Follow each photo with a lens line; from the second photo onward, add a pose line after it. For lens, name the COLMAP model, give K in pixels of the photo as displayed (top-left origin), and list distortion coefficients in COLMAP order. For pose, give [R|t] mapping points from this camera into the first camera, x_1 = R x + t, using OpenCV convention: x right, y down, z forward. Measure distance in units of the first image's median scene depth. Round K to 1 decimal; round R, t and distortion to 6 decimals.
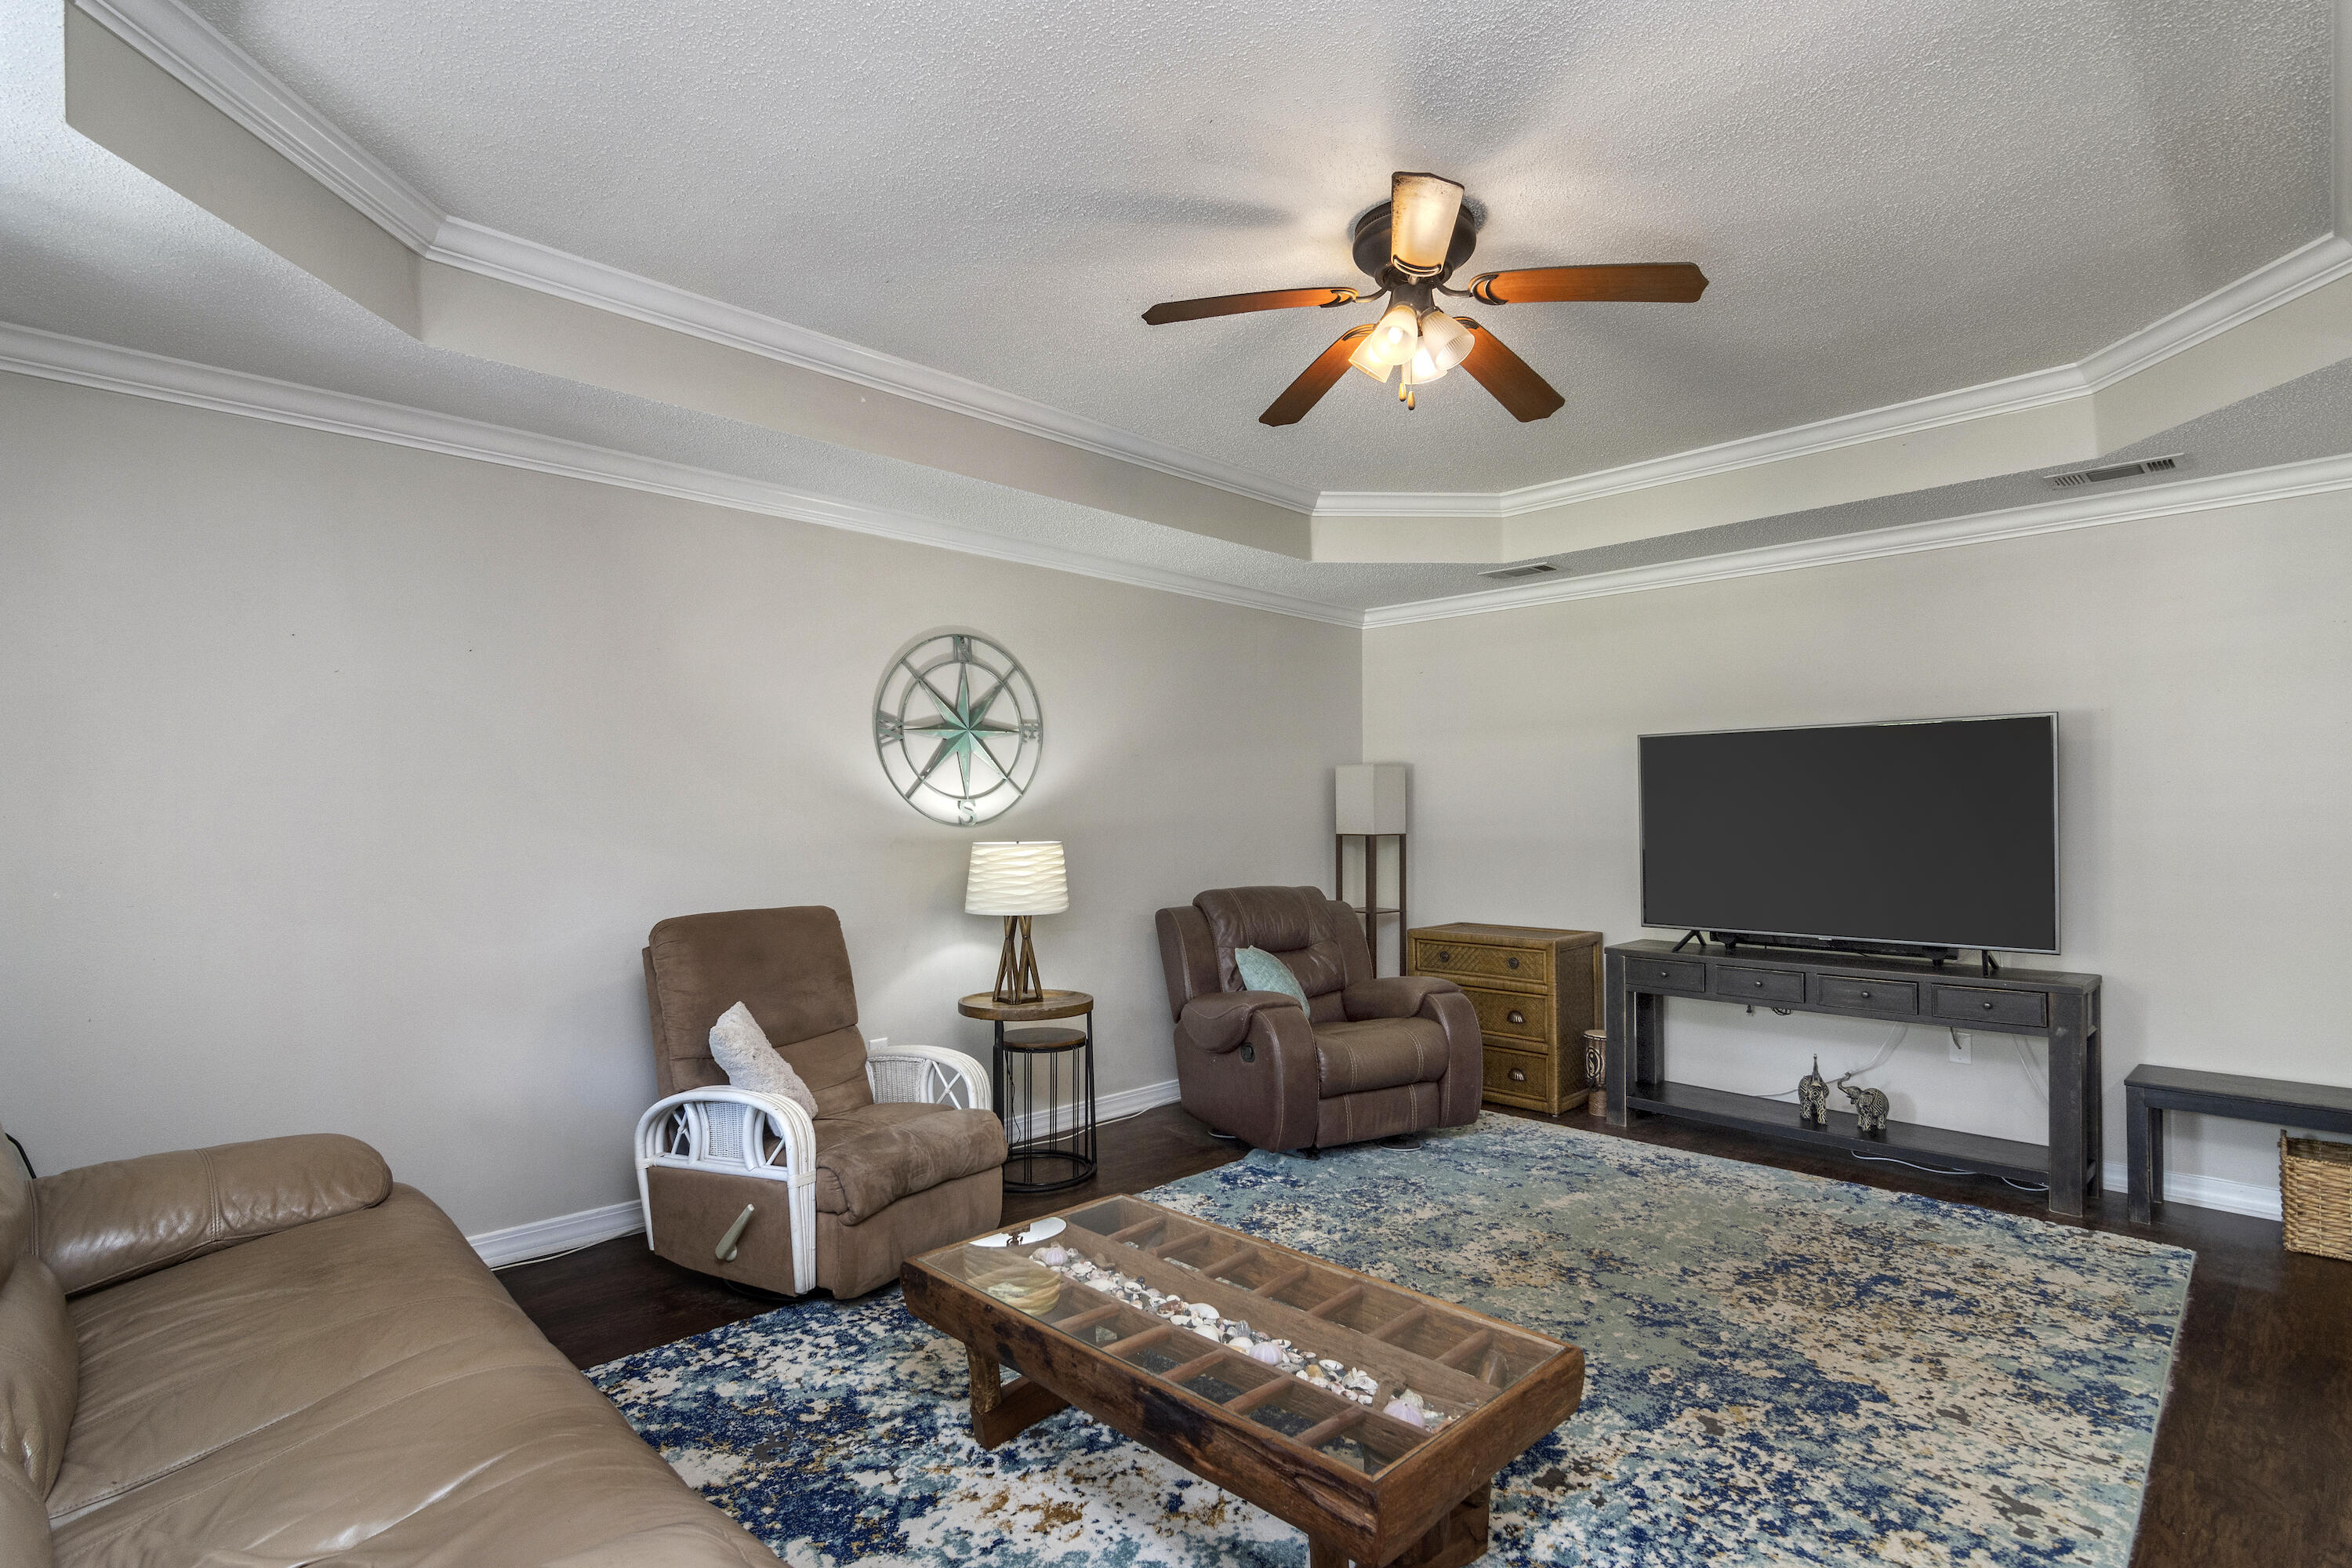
lens RADIAL K [[1137.6, 0, 1167.4], [0, 1137.6, 820.2], [0, 0, 1]] dist [-0.004321, 0.000585]
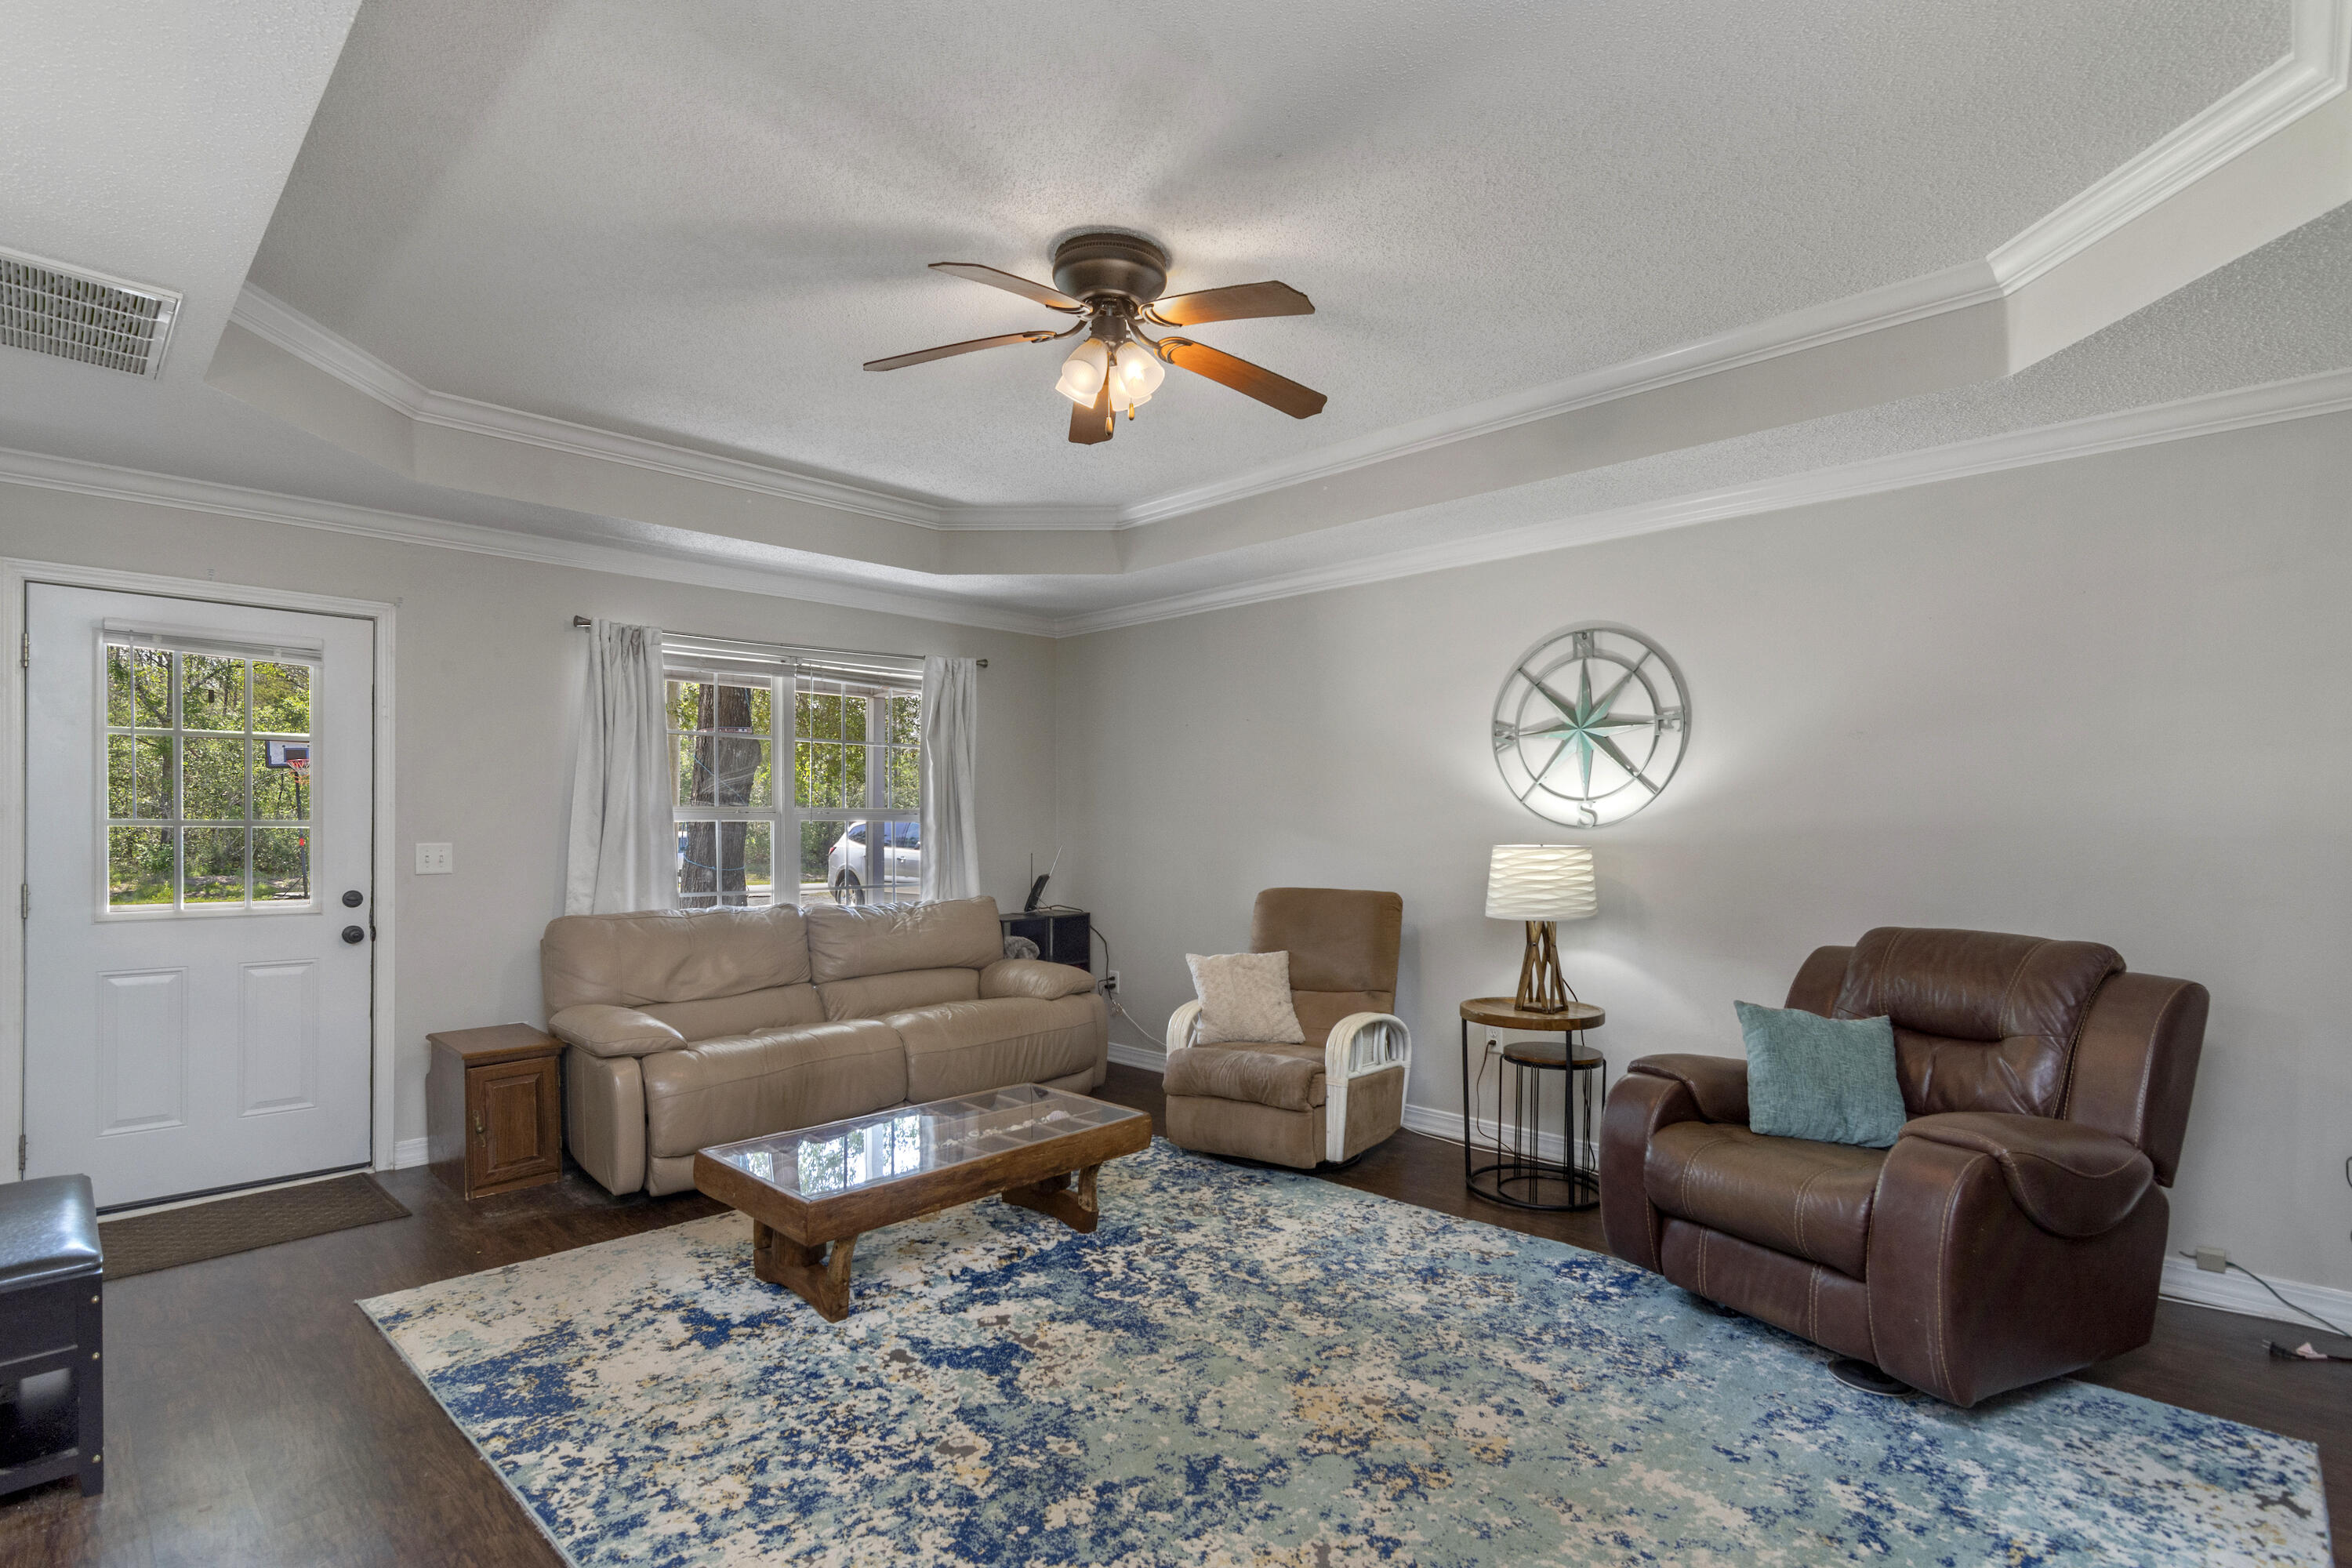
lens RADIAL K [[1137.6, 0, 1167.4], [0, 1137.6, 820.2], [0, 0, 1]] dist [-0.004321, 0.000585]
pose [[0.024751, 0.002455, -0.999691, 0.927853], [-0.000717, 0.999997, 0.002438, -0.004043], [0.999693, 0.000657, 0.024752, 0.739086]]
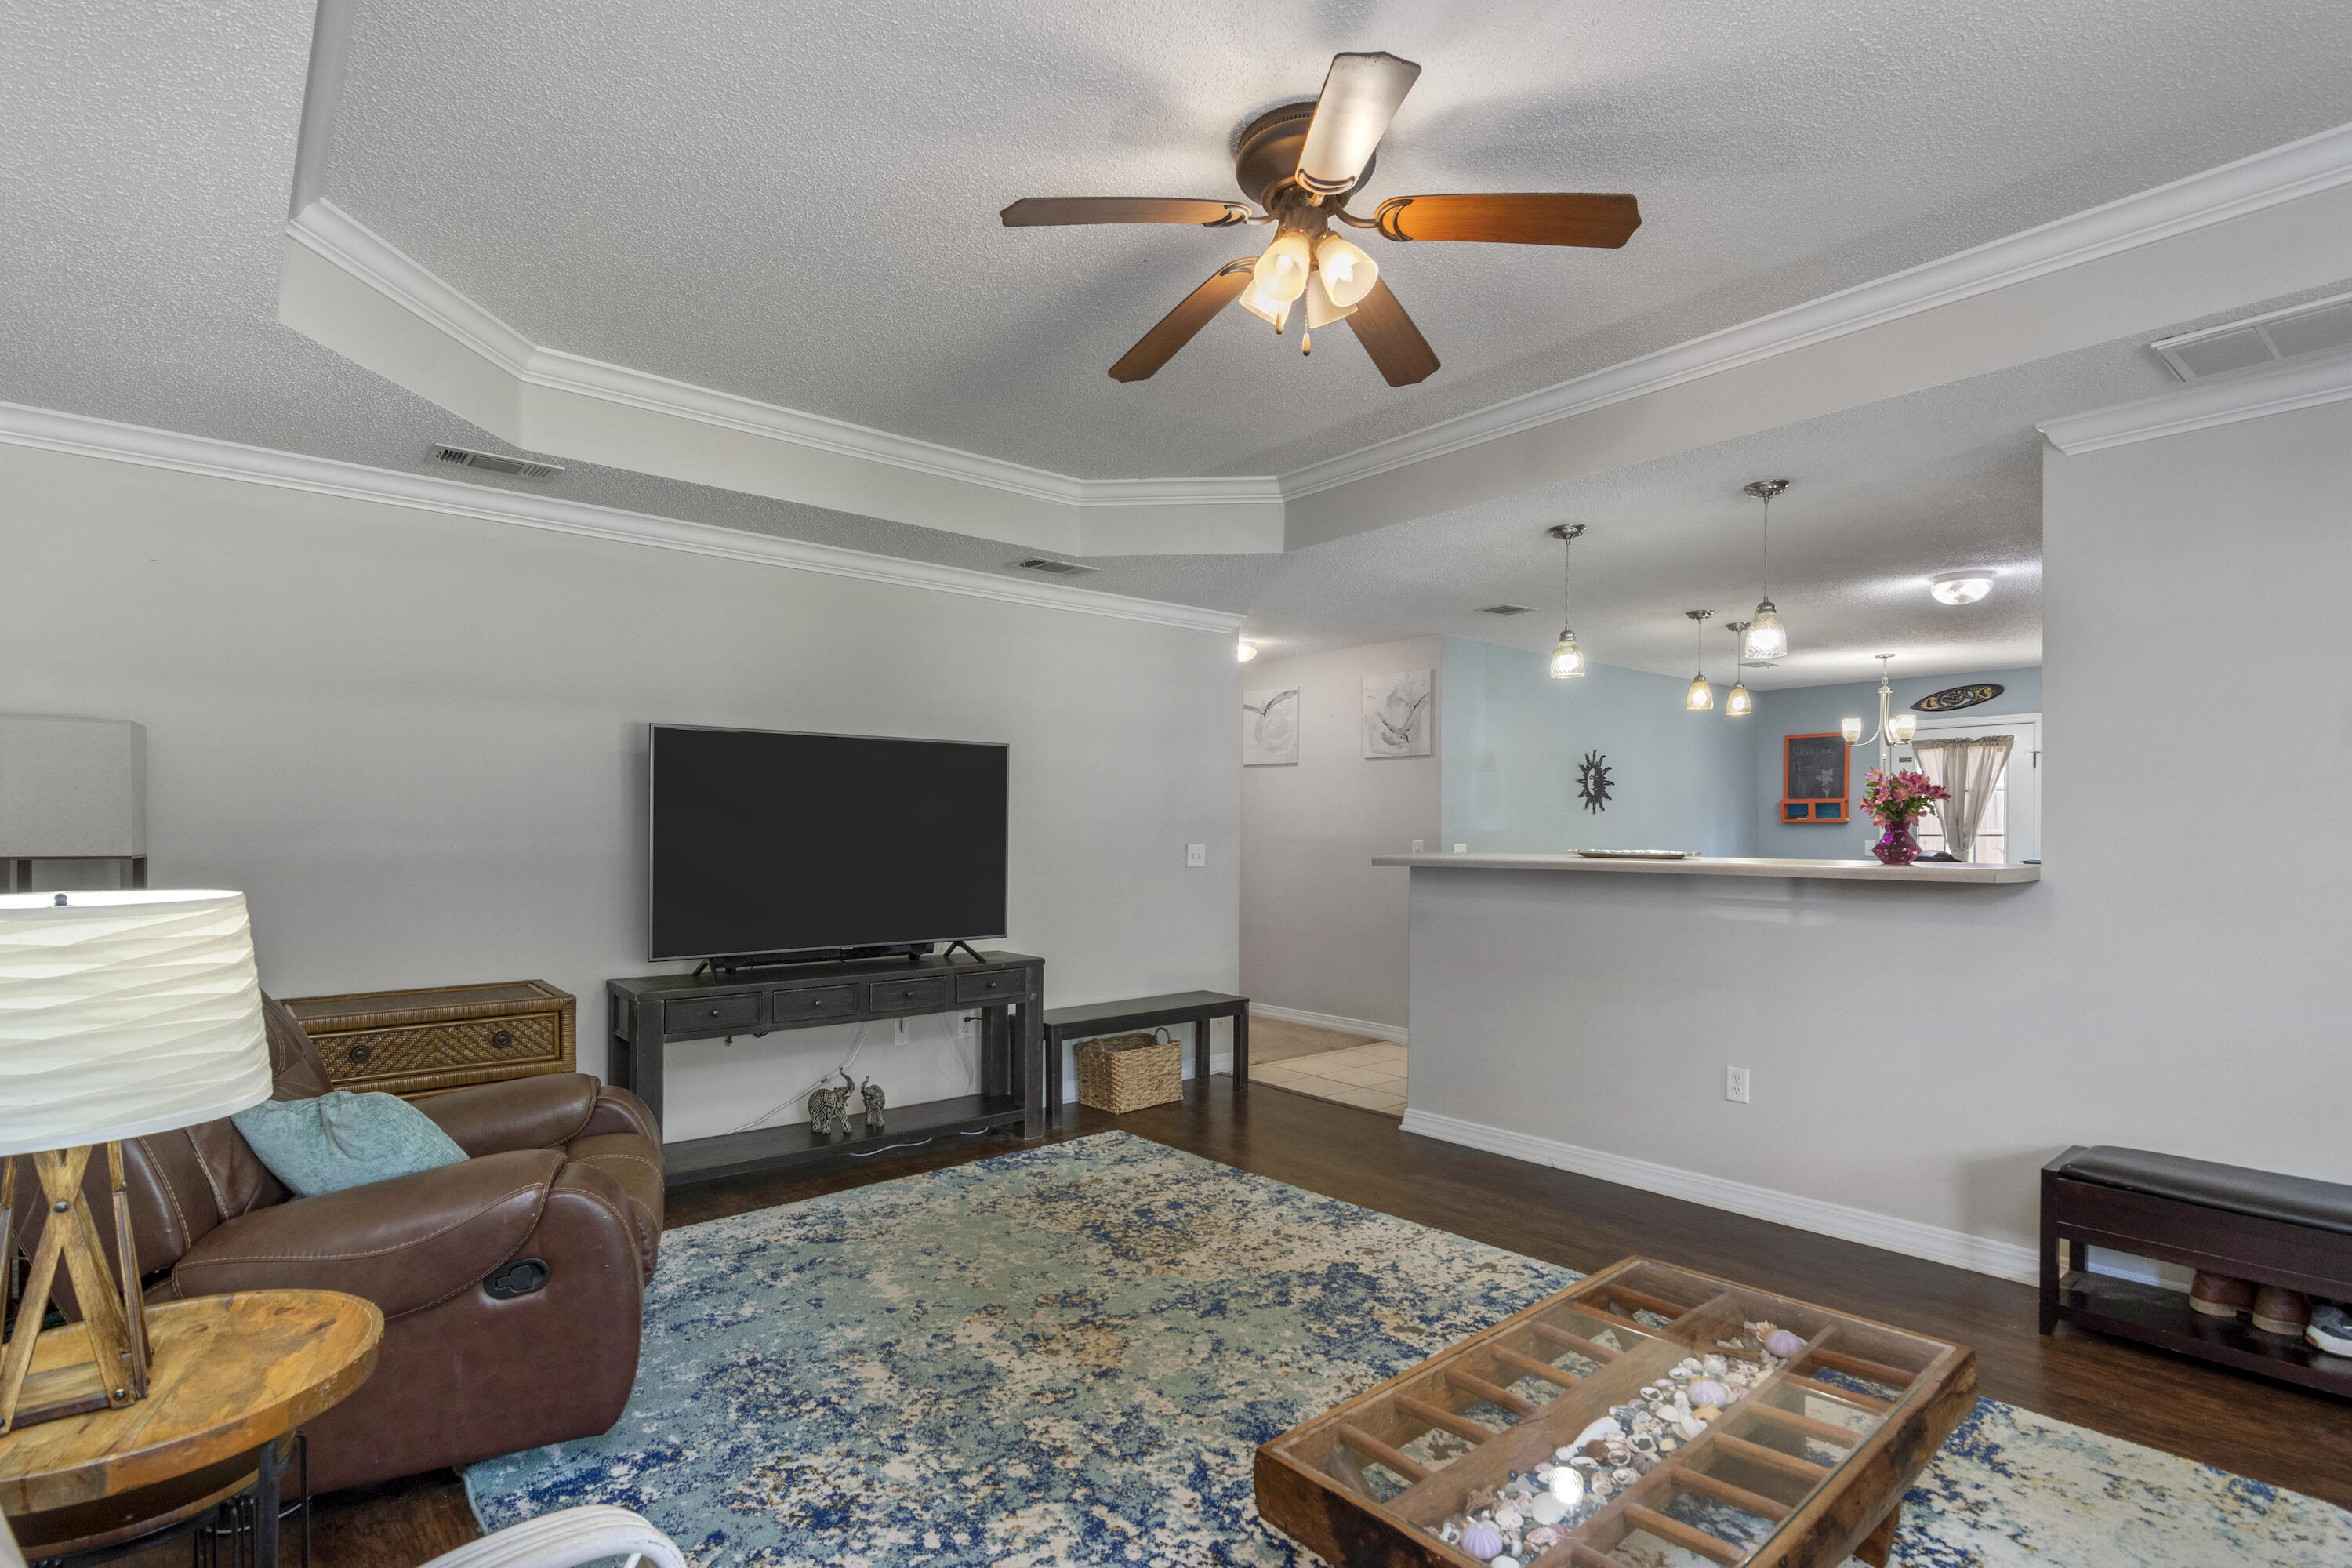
lens RADIAL K [[1137.6, 0, 1167.4], [0, 1137.6, 820.2], [0, 0, 1]] dist [-0.004321, 0.000585]
pose [[0.060577, 0.013175, 0.998077, -0.484484], [-0.001361, 0.999913, -0.013117, 0.002698], [-0.998163, -0.000564, 0.060590, 0.757097]]
